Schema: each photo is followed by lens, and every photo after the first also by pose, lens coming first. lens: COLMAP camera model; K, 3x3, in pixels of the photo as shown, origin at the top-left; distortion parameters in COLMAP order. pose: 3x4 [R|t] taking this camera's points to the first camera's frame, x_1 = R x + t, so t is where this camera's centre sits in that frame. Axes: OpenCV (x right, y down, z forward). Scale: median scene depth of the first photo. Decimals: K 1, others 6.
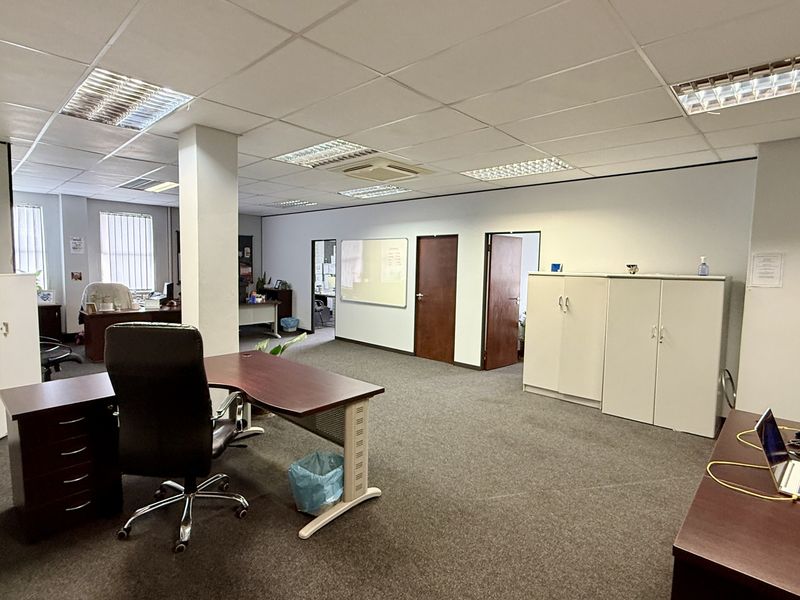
lens RADIAL K [[426.8, 0, 400.0], [0, 426.8, 300.0], [0, 0, 1]] dist [-0.000625, -0.000471]
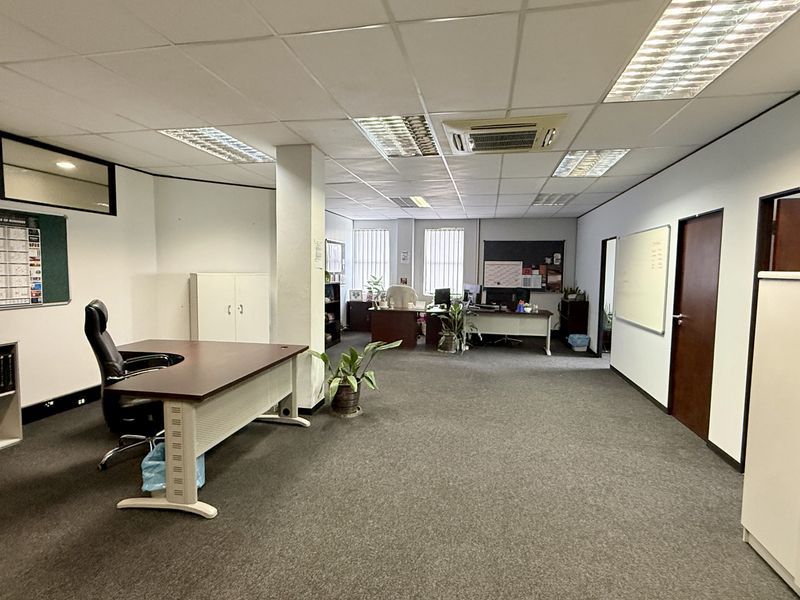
lens RADIAL K [[426.8, 0, 400.0], [0, 426.8, 300.0], [0, 0, 1]] dist [-0.000625, -0.000471]
pose [[0.522176, 0.047235, -0.851529, 0.346142], [-0.073696, 0.997229, 0.010126, -0.010943], [0.849648, 0.057467, 0.524210, 0.331265]]
